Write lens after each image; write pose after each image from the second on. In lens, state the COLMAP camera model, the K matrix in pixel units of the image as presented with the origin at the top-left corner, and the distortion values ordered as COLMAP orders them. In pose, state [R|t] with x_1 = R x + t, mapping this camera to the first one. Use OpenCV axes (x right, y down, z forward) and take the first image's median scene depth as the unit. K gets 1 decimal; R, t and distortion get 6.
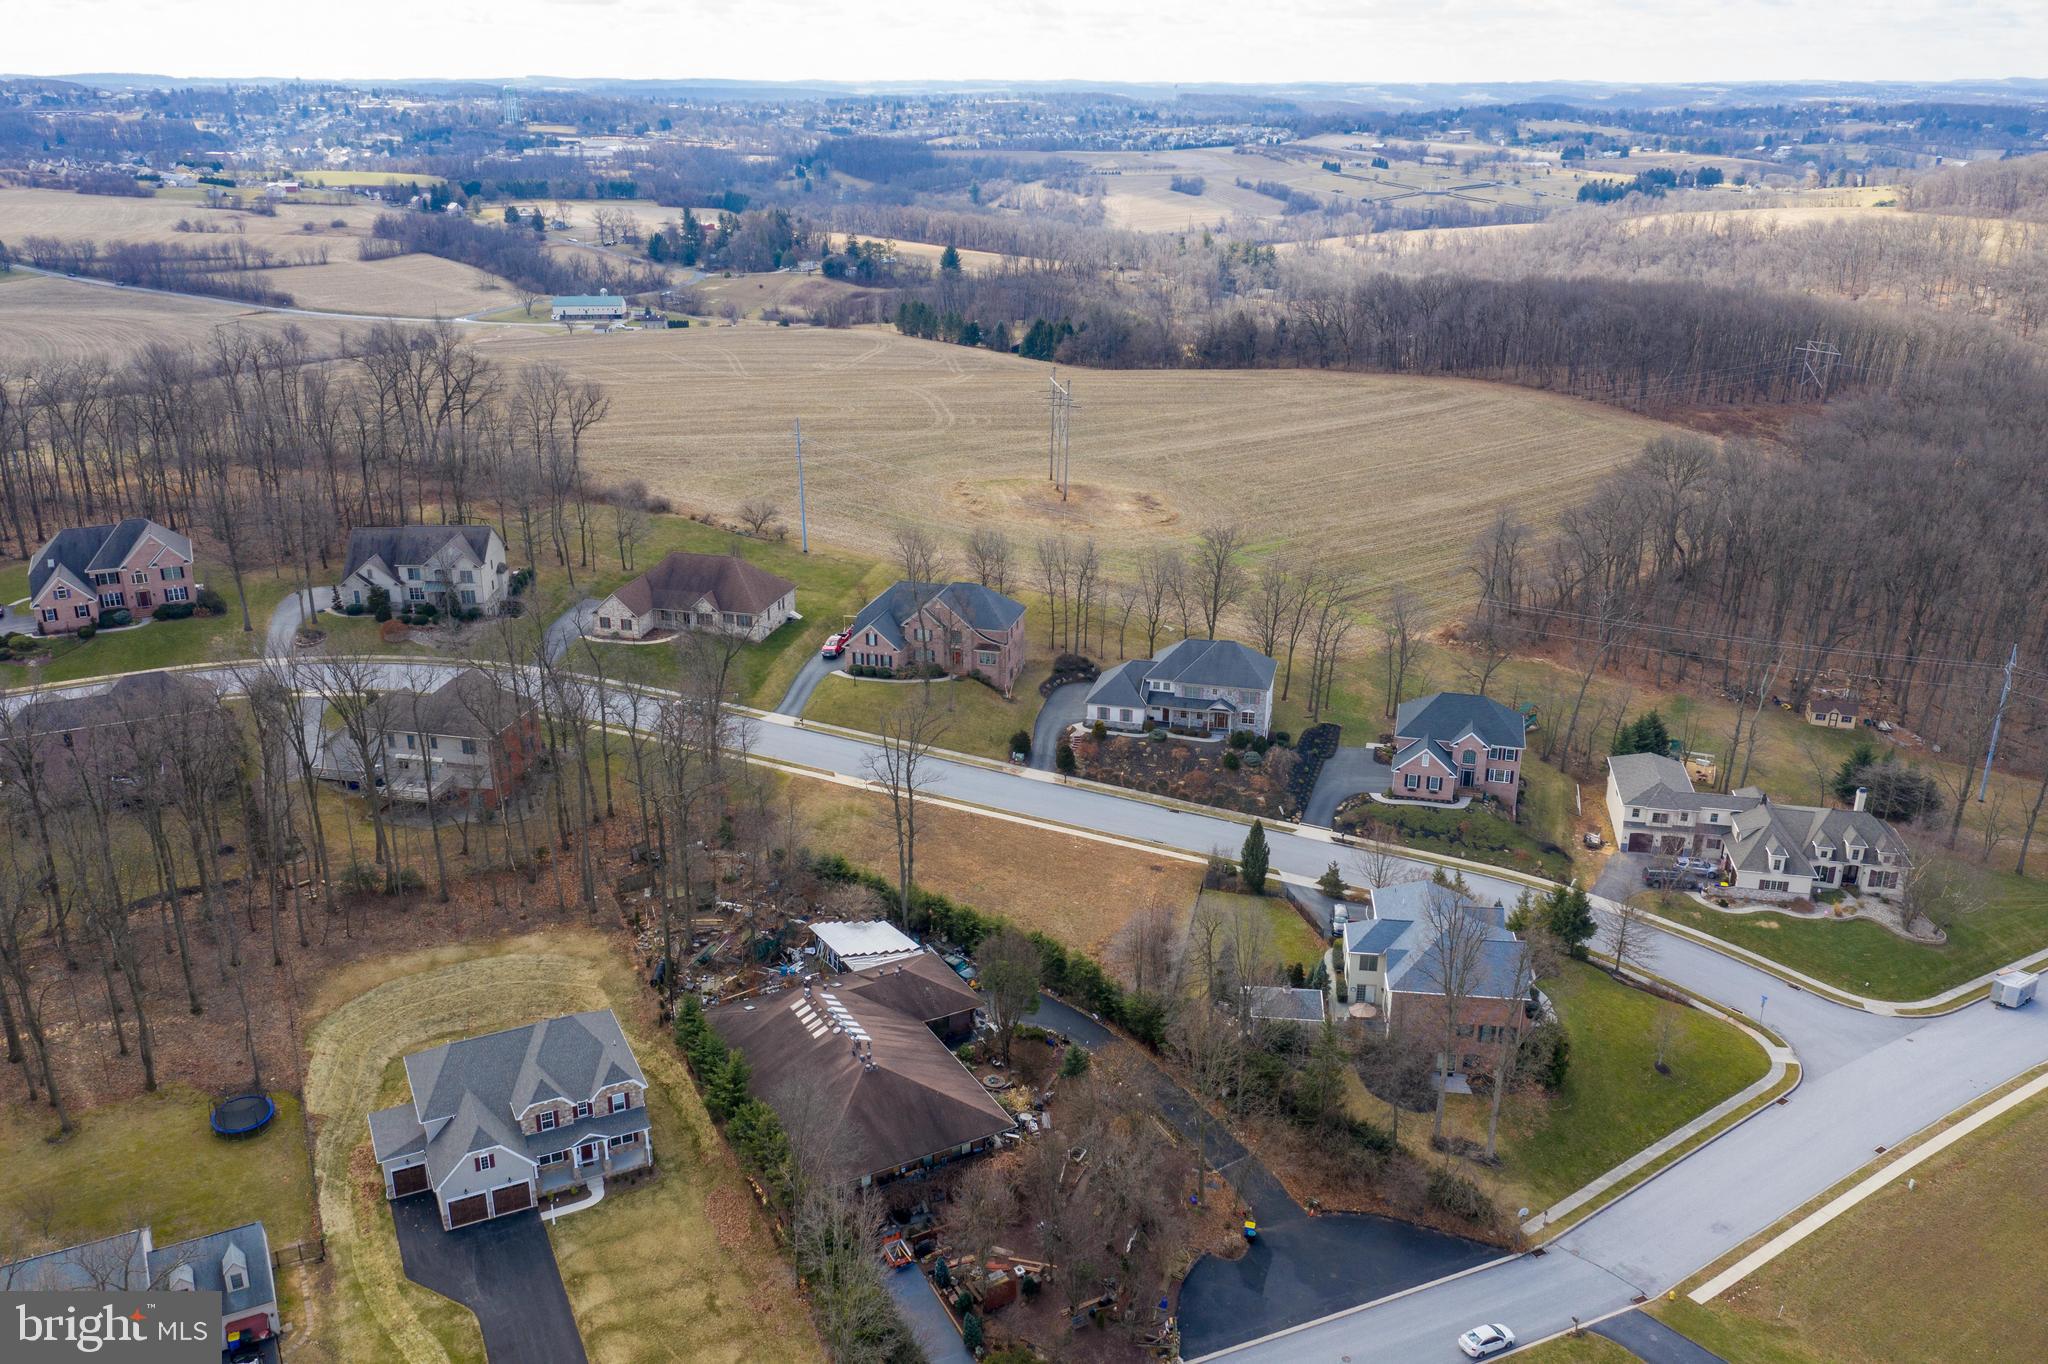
lens RADIAL K [[1625.7, 0, 1024.0], [0, 1625.7, 682.0], [0, 0, 1]] dist [0.004371, 0.003785]
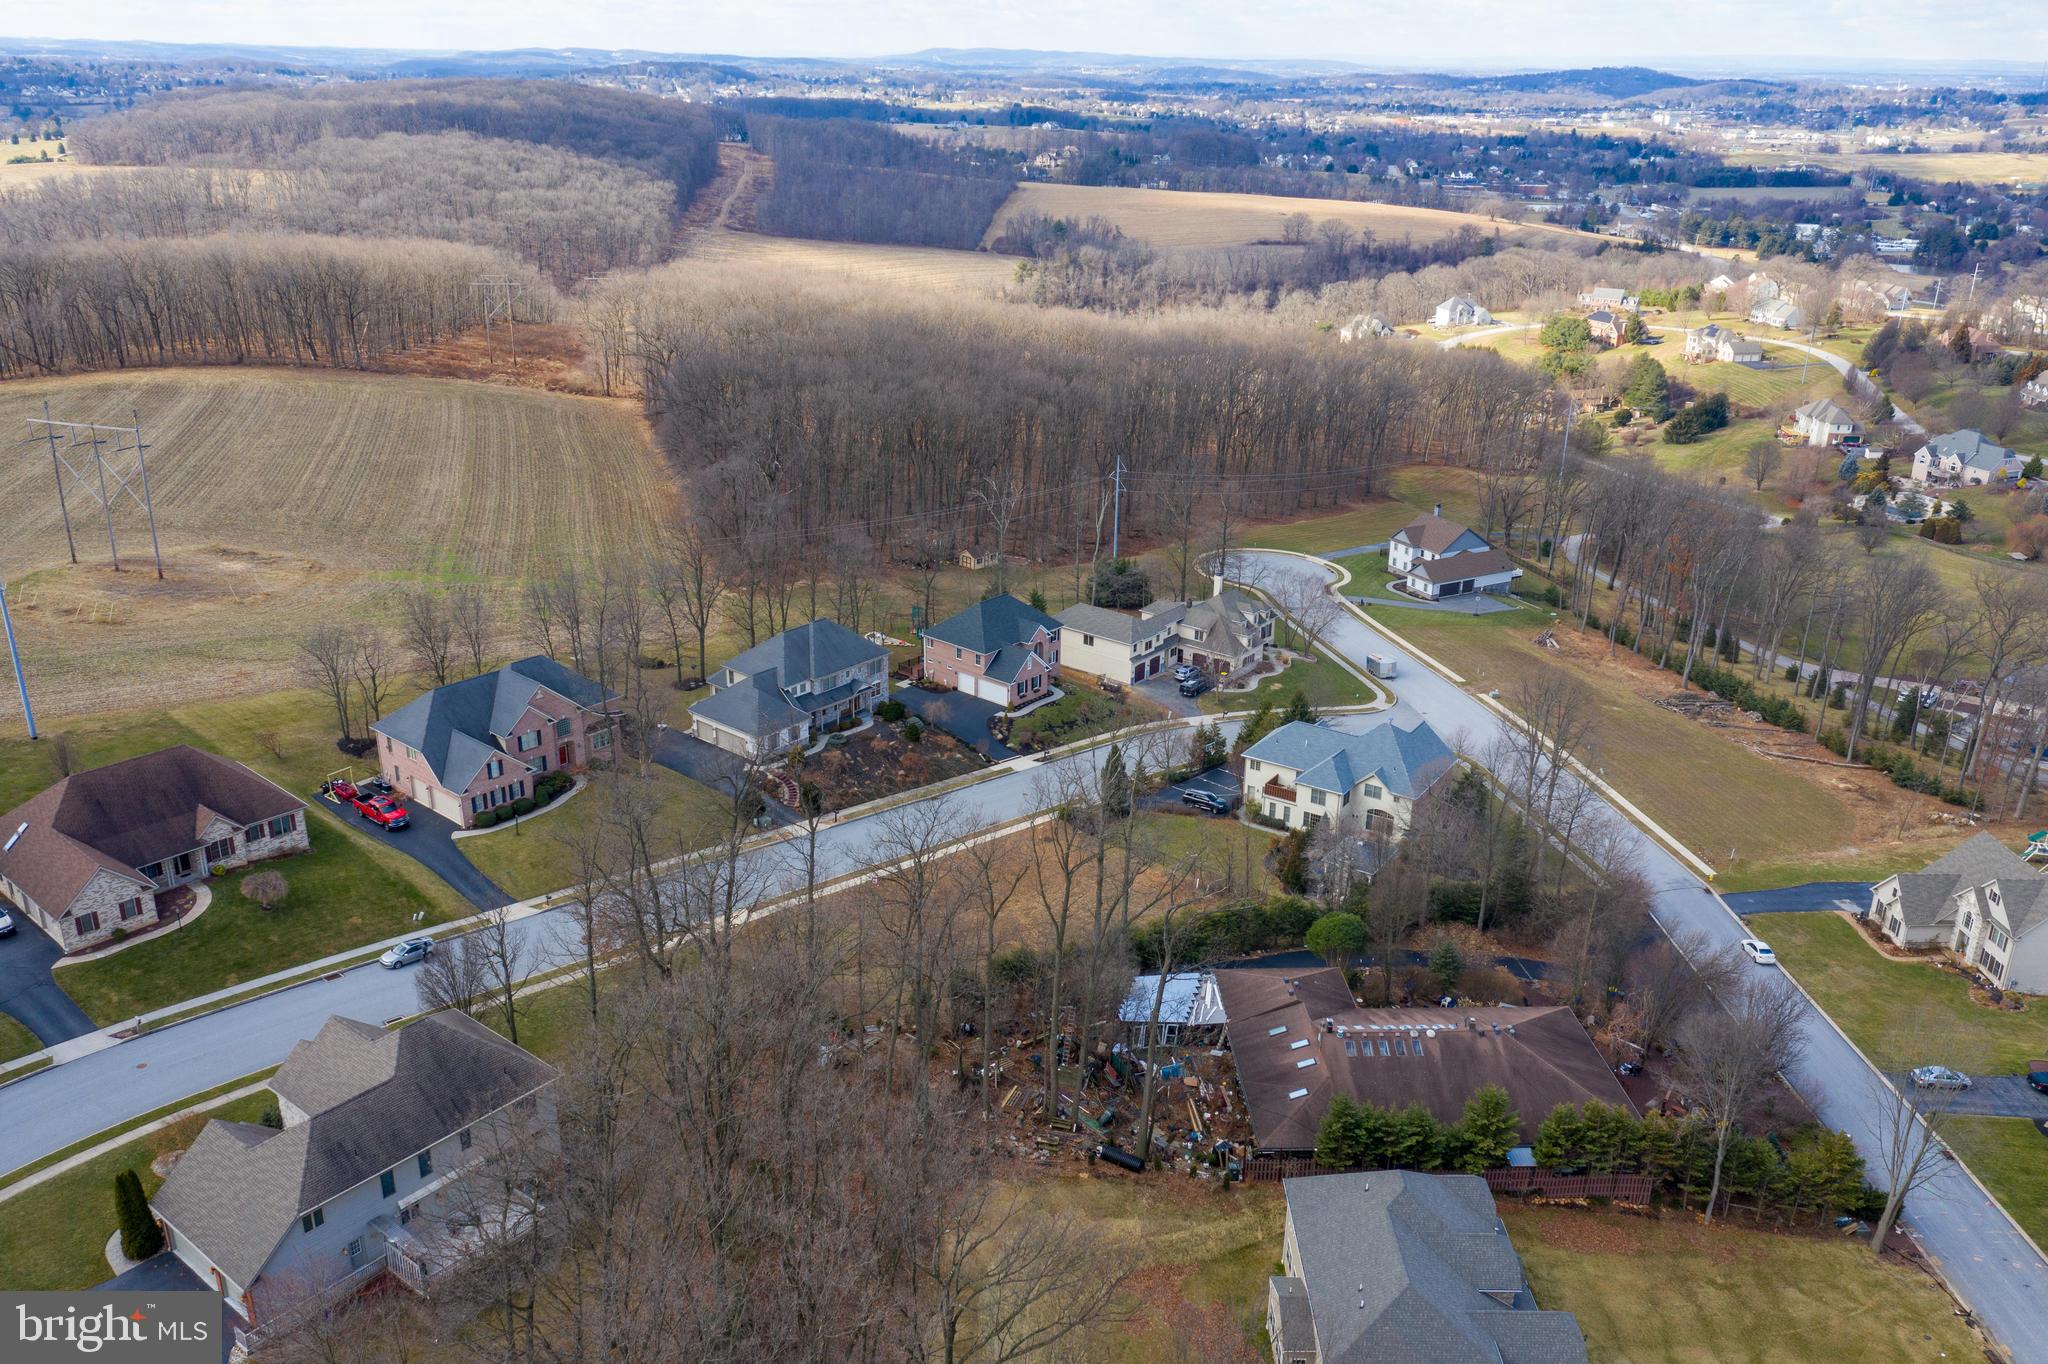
lens RADIAL K [[1625.7, 0, 1024.0], [0, 1625.7, 682.0], [0, 0, 1]] dist [0.004371, 0.003785]
pose [[0.451062, -0.311735, 0.836280, -0.556225], [0.315190, 0.932279, 0.177516, -0.111703], [-0.834984, 0.183516, 0.518771, 0.445305]]
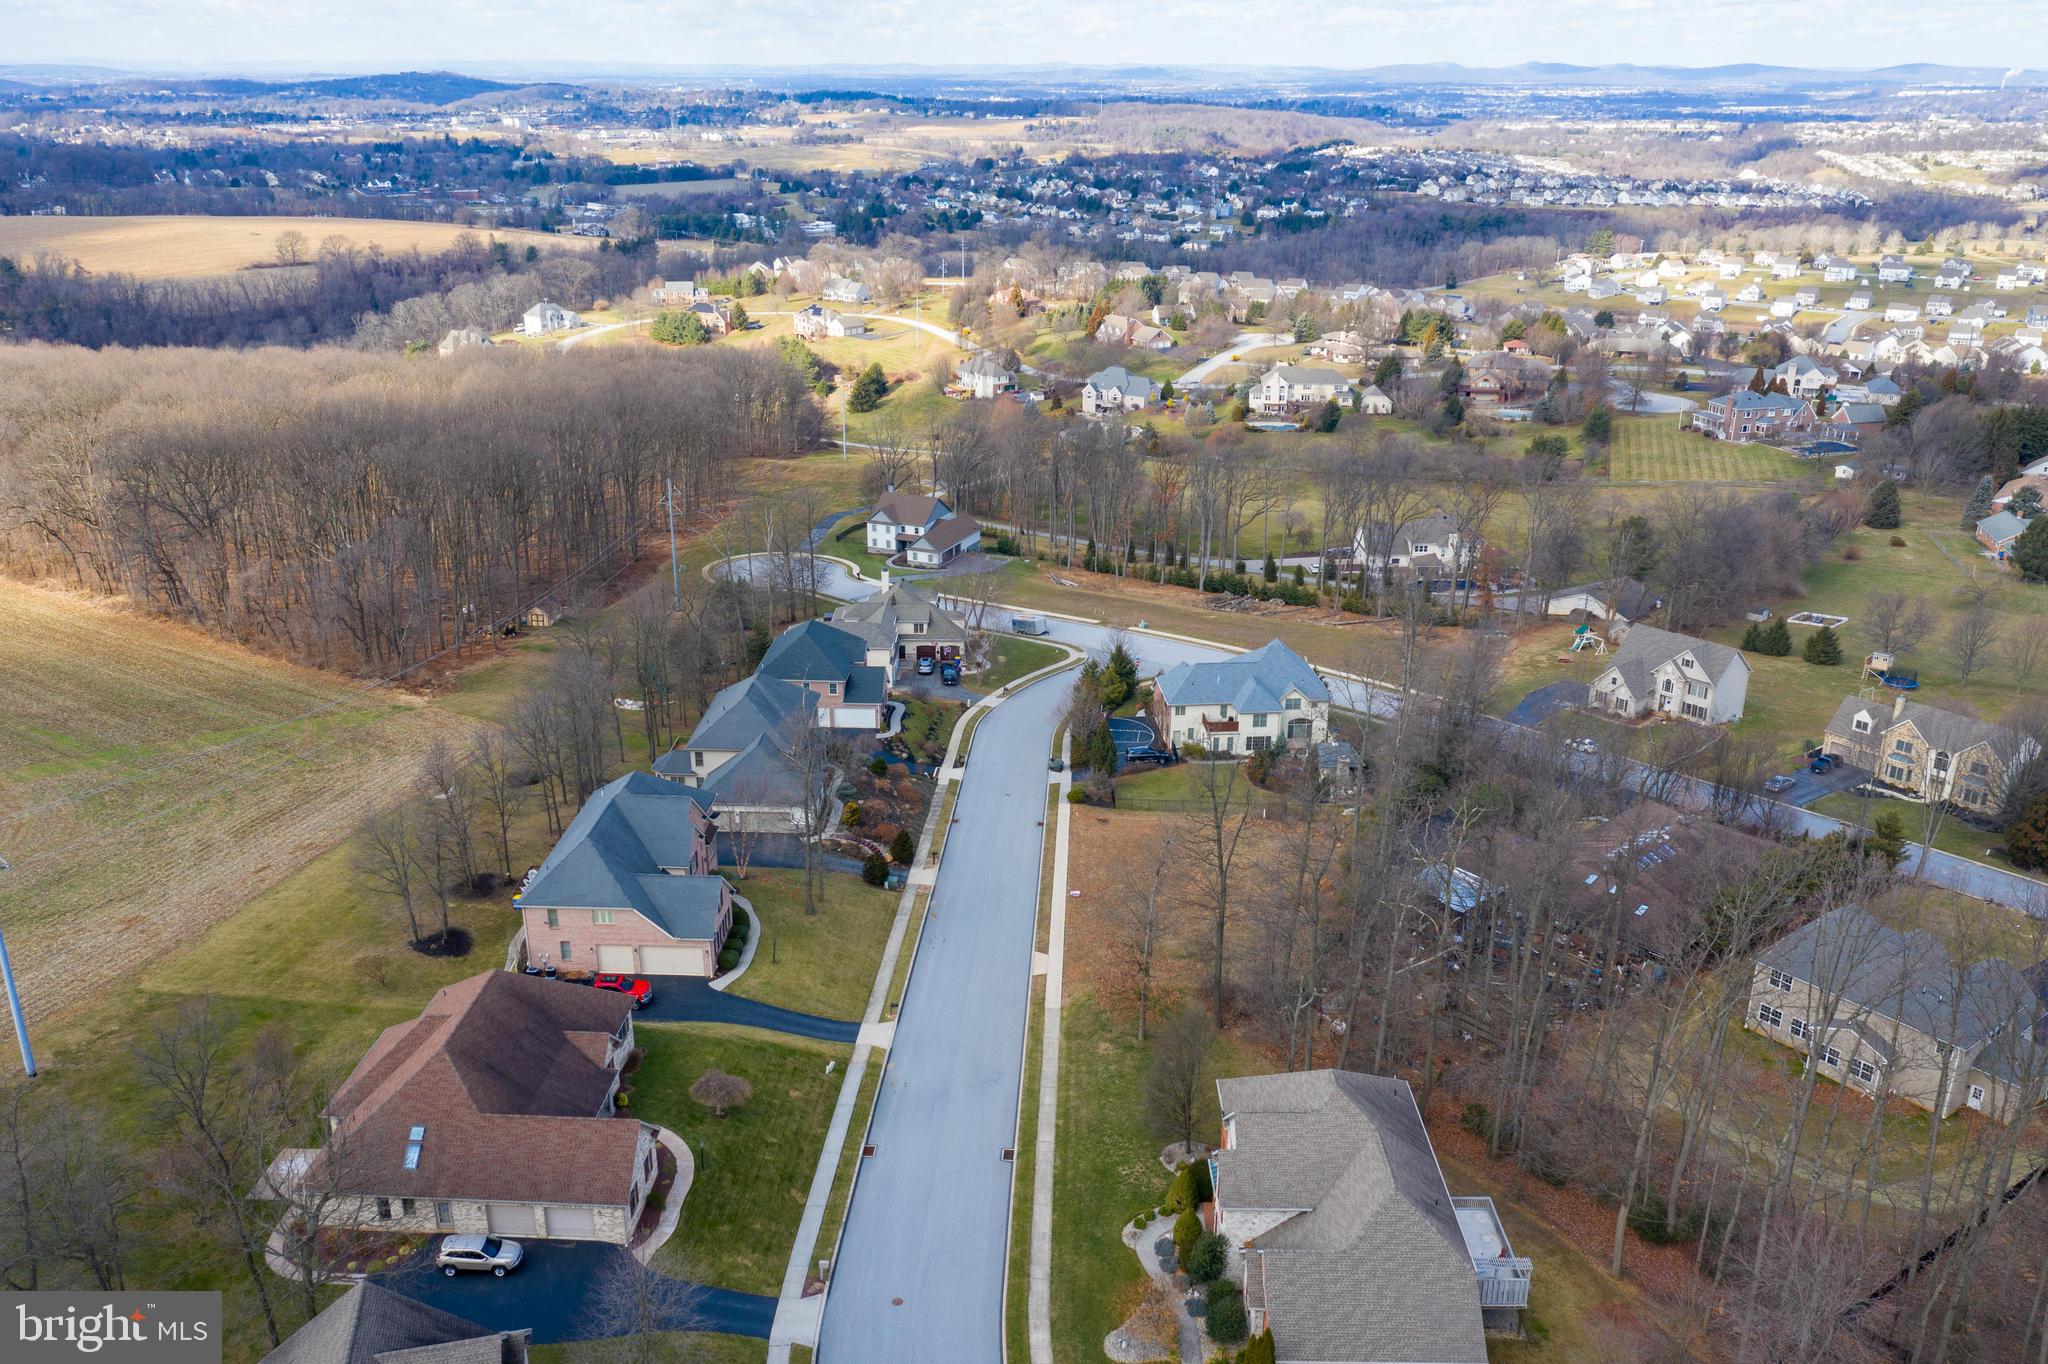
lens RADIAL K [[1625.7, 0, 1024.0], [0, 1625.7, 682.0], [0, 0, 1]] dist [0.004371, 0.003785]
pose [[-0.203167, -0.341103, 0.917808, -0.625793], [0.355274, 0.847797, 0.393727, -0.283975], [-0.912416, 0.406066, -0.051059, 0.895591]]
